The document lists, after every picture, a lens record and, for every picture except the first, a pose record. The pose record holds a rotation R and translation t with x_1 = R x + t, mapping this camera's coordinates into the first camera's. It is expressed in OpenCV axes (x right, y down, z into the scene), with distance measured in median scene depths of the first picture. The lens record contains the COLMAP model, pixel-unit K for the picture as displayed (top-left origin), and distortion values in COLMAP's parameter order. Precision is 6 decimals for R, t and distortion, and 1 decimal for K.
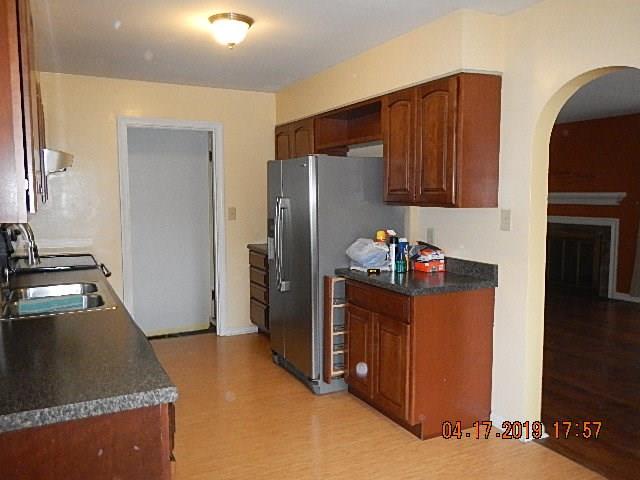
lens RADIAL K [[527.3, 0, 320.0], [0, 527.3, 240.0], [0, 0, 1]] dist [0.007222, -0.002396]
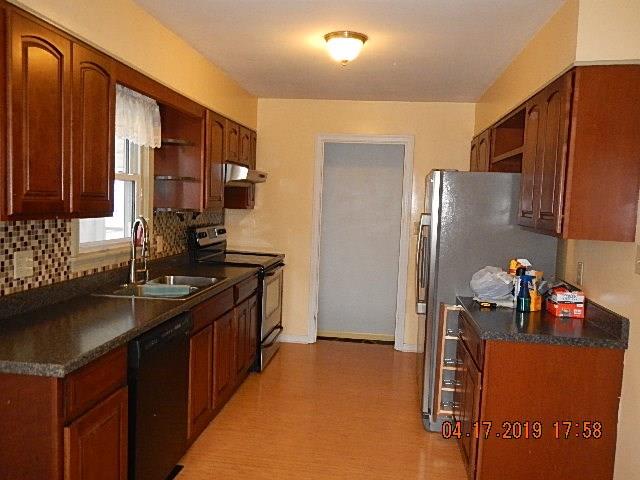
lens RADIAL K [[527.3, 0, 320.0], [0, 527.3, 240.0], [0, 0, 1]] dist [0.007222, -0.002396]
pose [[0.830699, 0.081068, -0.550788, 0.336769], [-0.092908, 0.995654, 0.006423, -0.026058], [0.548915, 0.045837, 0.834620, 0.123659]]
